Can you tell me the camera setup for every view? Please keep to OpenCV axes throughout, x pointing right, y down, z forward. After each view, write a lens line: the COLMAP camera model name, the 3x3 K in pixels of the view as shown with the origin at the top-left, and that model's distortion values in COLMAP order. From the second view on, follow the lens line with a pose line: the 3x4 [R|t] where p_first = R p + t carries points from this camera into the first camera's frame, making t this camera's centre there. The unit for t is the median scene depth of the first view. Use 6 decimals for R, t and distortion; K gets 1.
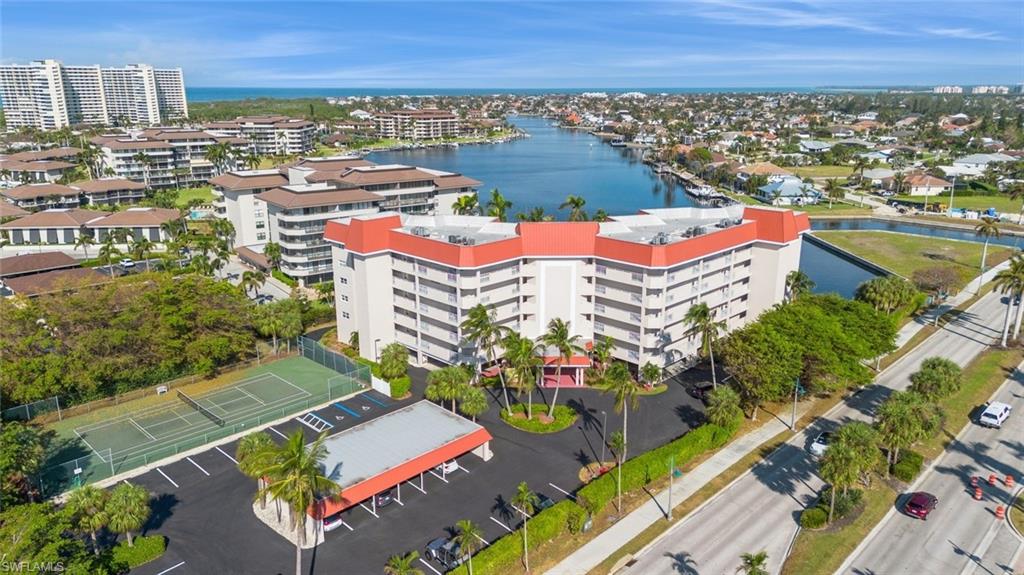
lens RADIAL K [[725.9, 0, 511.4], [0, 725.9, 283.4], [0, 0, 1]] dist [0.051744, -0.030523]
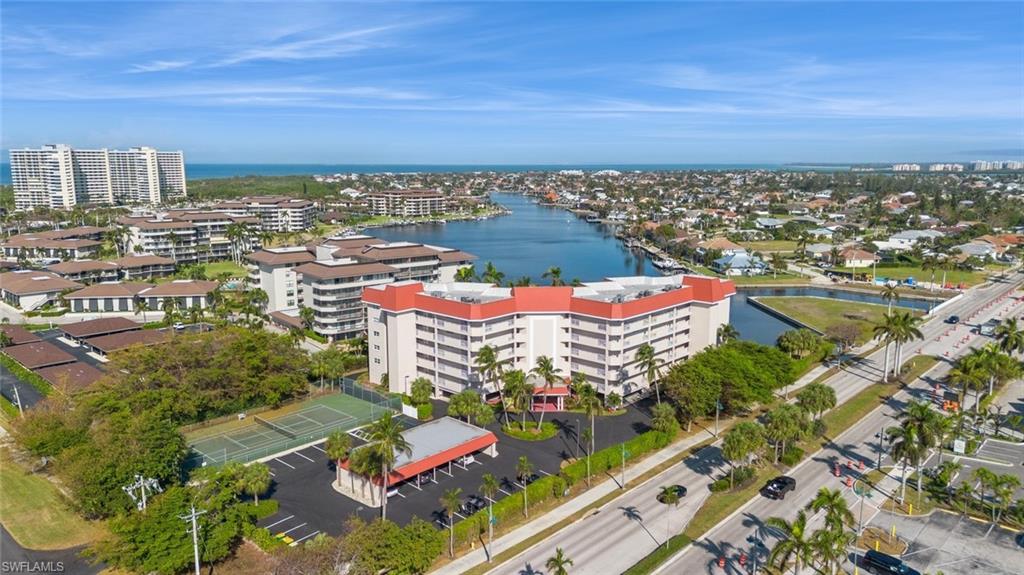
lens RADIAL K [[725.9, 0, 514.5], [0, 725.9, 283.9], [0, 0, 1]] dist [0.051744, -0.030523]
pose [[0.999478, -0.004852, 0.031948, -0.016769], [0.007966, 0.995147, -0.098075, 0.022777], [-0.031317, 0.098278, 0.994666, -0.183119]]
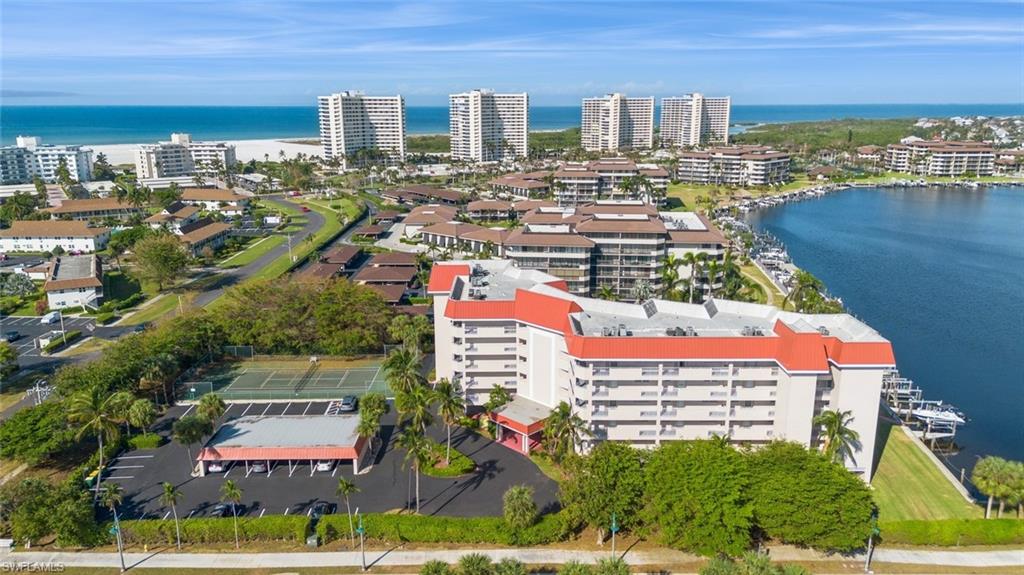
lens RADIAL K [[725.9, 0, 508.4], [0, 725.9, 288.0], [0, 0, 1]] dist [0.051744, -0.030523]
pose [[0.701059, 0.170960, -0.692307, 0.417282], [-0.181315, 0.981665, 0.058807, -0.080936], [0.689668, 0.084298, 0.719203, 0.118646]]
